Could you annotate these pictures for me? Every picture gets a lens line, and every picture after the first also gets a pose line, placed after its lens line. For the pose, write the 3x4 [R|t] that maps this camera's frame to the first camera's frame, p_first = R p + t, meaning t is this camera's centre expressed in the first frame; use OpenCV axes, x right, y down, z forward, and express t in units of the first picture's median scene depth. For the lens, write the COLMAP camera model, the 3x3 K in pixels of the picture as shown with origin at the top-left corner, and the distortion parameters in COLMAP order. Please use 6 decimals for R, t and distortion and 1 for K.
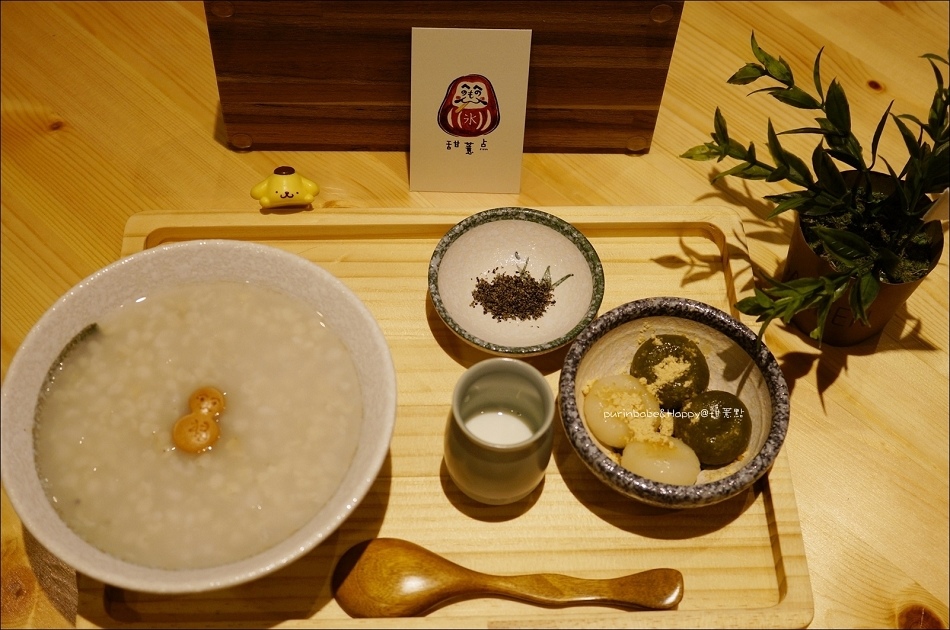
lens RADIAL K [[1339.0, 0, 475.0], [0, 1339.0, 315.0], [0, 0, 1]] dist [-0.087180, 0.073762]
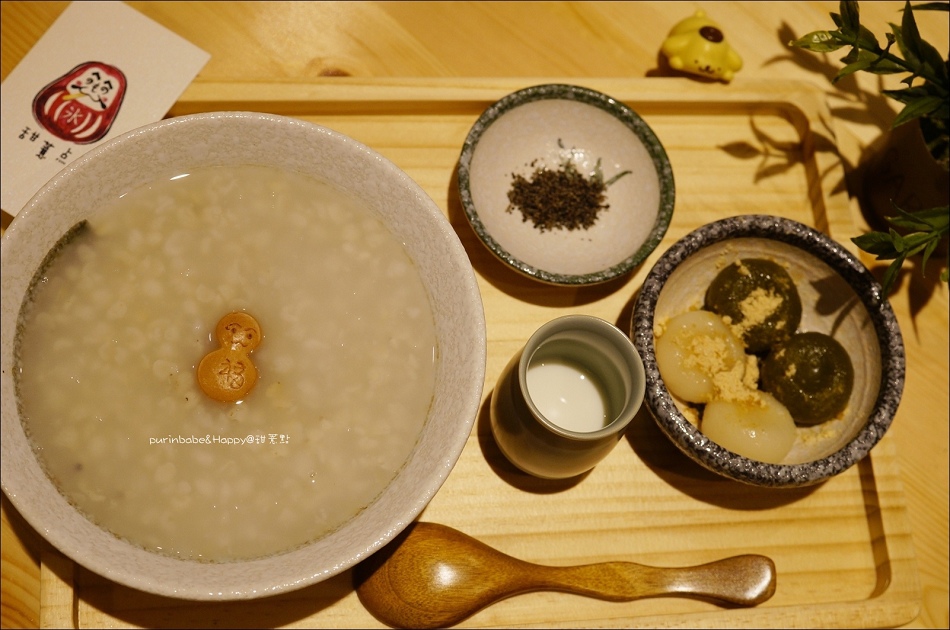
lens RADIAL K [[1339.0, 0, 475.0], [0, 1339.0, 315.0], [0, 0, 1]] dist [-0.087180, 0.073762]
pose [[0.992739, -0.001759, 0.120272, -0.123948], [-0.025391, 0.974297, 0.223831, -0.131234], [-0.117574, -0.225259, 0.967179, 0.228244]]
